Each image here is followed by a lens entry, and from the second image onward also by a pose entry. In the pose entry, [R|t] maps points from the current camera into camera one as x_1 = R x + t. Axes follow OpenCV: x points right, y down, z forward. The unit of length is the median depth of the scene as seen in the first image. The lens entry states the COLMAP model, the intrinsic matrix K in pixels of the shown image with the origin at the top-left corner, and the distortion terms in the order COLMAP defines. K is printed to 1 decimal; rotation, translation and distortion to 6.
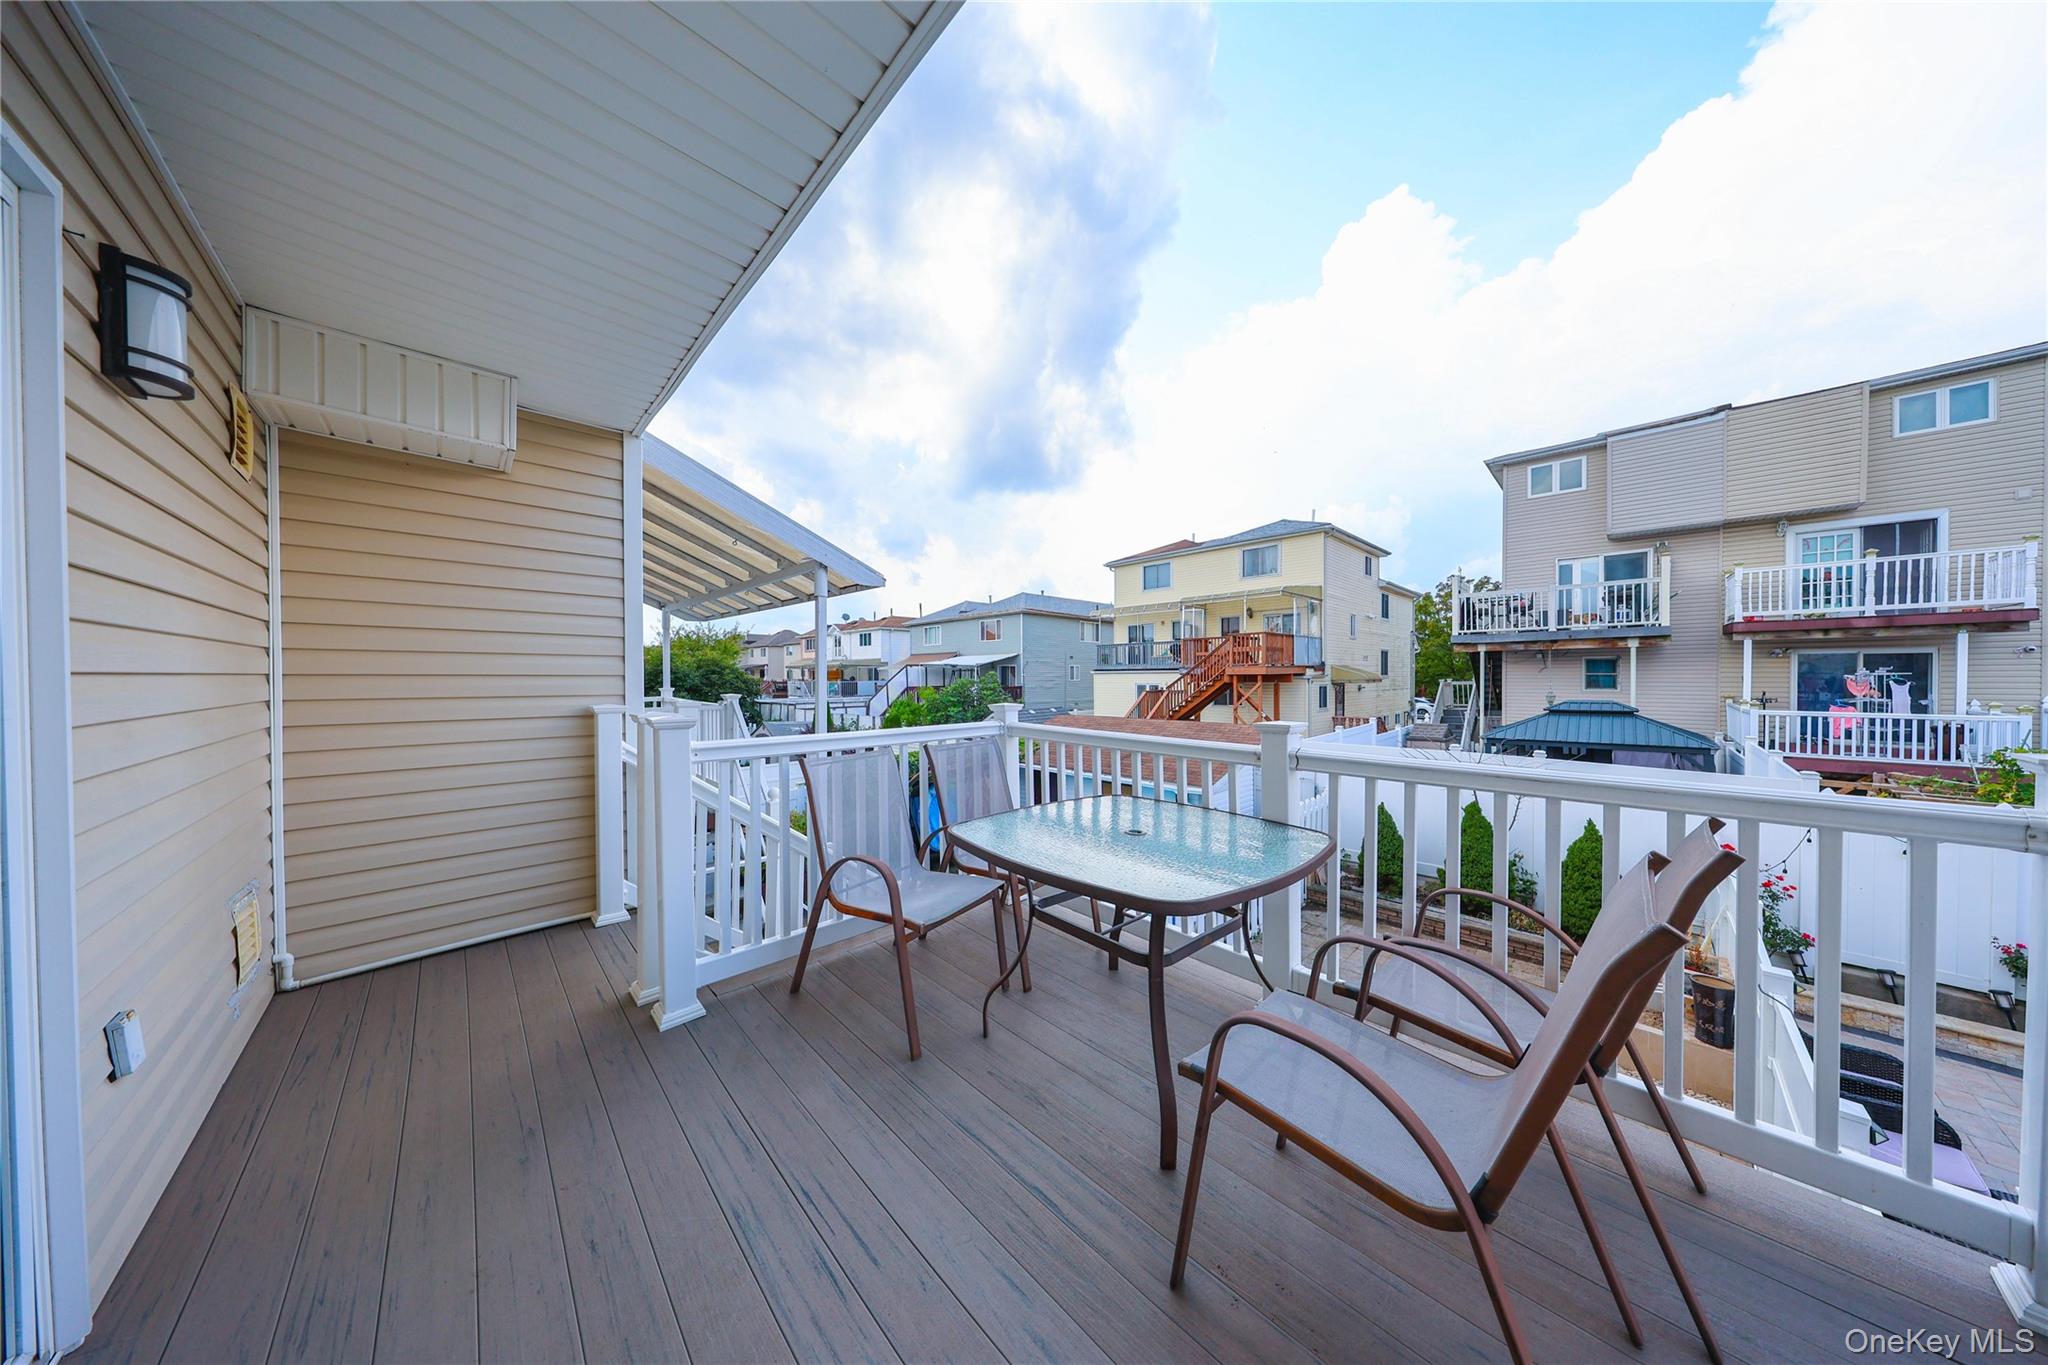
lens RADIAL K [[586.8, 0, 1034.1], [0, 586.8, 690.2], [0, 0, 1]] dist [0.000194, -0.000270]
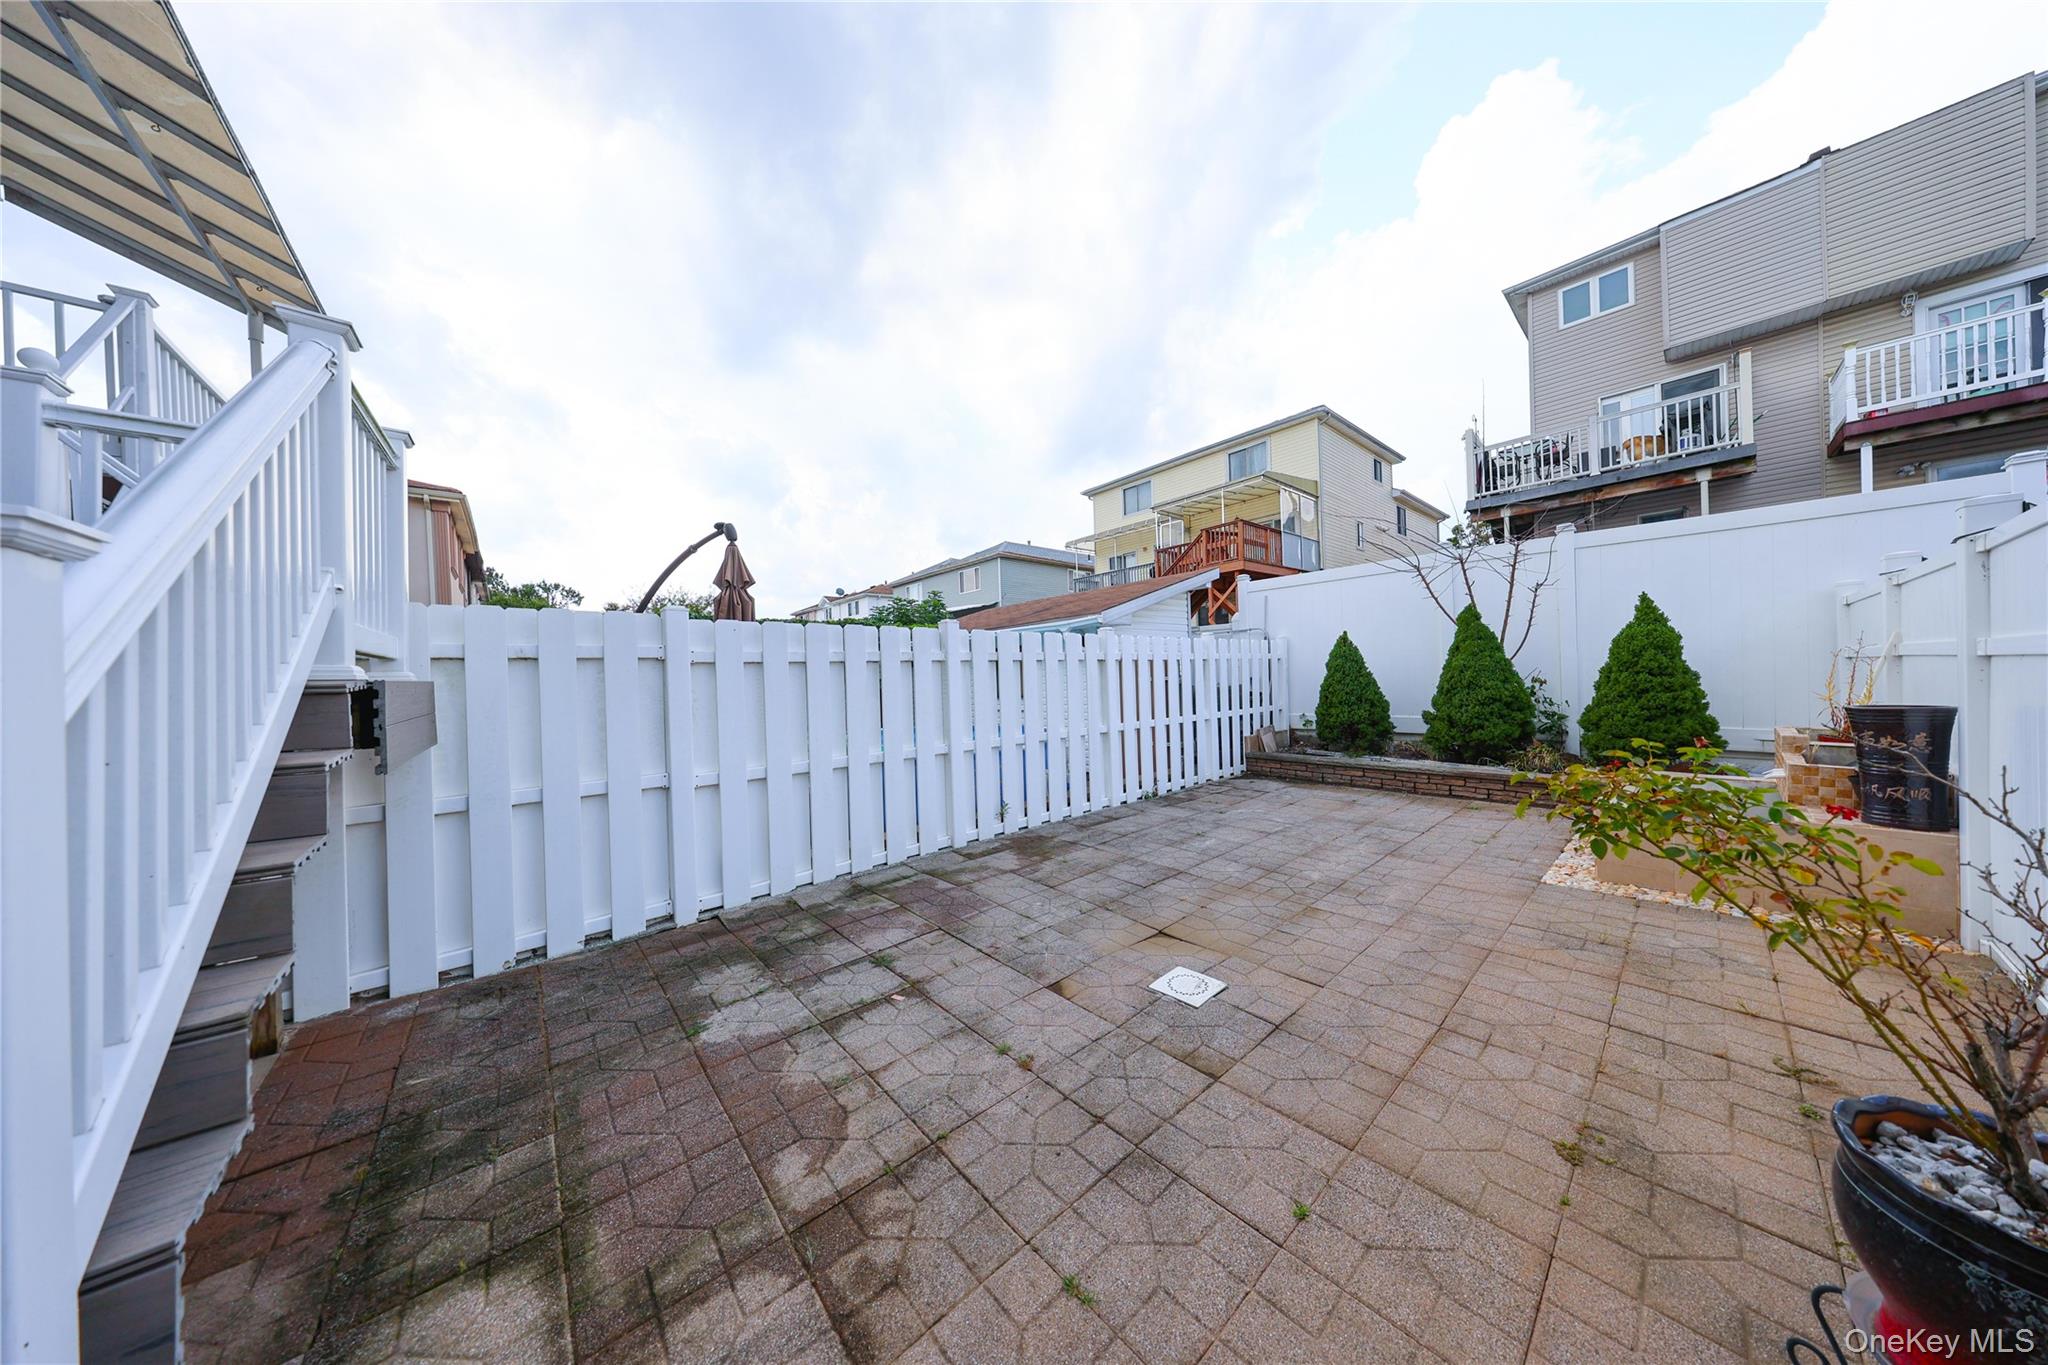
lens RADIAL K [[586.8, 0, 1032.7], [0, 586.8, 687.7], [0, 0, 1]] dist [0.000194, -0.000270]
pose [[0.997930, -0.029011, -0.057400, 0.162750], [0.028761, 0.999573, -0.005175, 0.168921], [0.057526, 0.003513, 0.998338, 0.166234]]
